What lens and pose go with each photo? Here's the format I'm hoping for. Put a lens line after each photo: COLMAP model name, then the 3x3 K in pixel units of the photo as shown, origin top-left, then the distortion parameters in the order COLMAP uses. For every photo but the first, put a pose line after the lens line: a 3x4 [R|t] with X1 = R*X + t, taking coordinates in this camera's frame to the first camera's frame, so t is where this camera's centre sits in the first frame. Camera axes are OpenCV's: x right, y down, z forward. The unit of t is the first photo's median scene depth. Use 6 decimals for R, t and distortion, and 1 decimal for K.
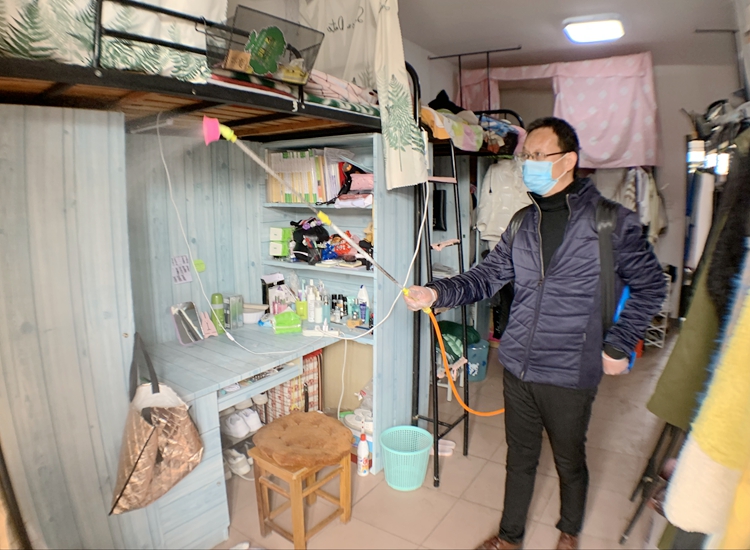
lens RADIAL K [[469.9, 0, 348.7], [0, 469.9, 263.3], [0, 0, 1]] dist [-0.177700, 0.000240]
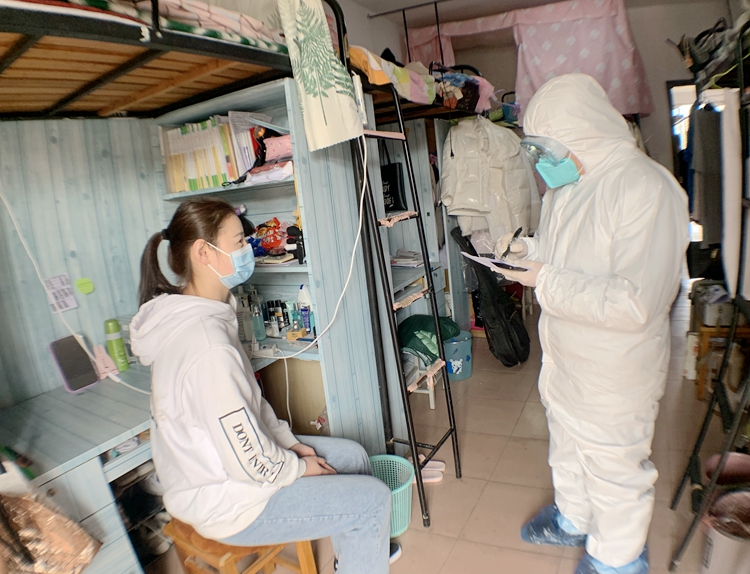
lens RADIAL K [[494.4, 0, 375.0], [0, 494.4, 287.0], [0, 0, 1]] dist [-0.162578, -0.001385]
pose [[0.986520, -0.123049, 0.107877, 0.062803], [0.117431, 0.991445, 0.056987, 0.018626], [-0.113966, -0.043551, 0.992530, 0.181037]]
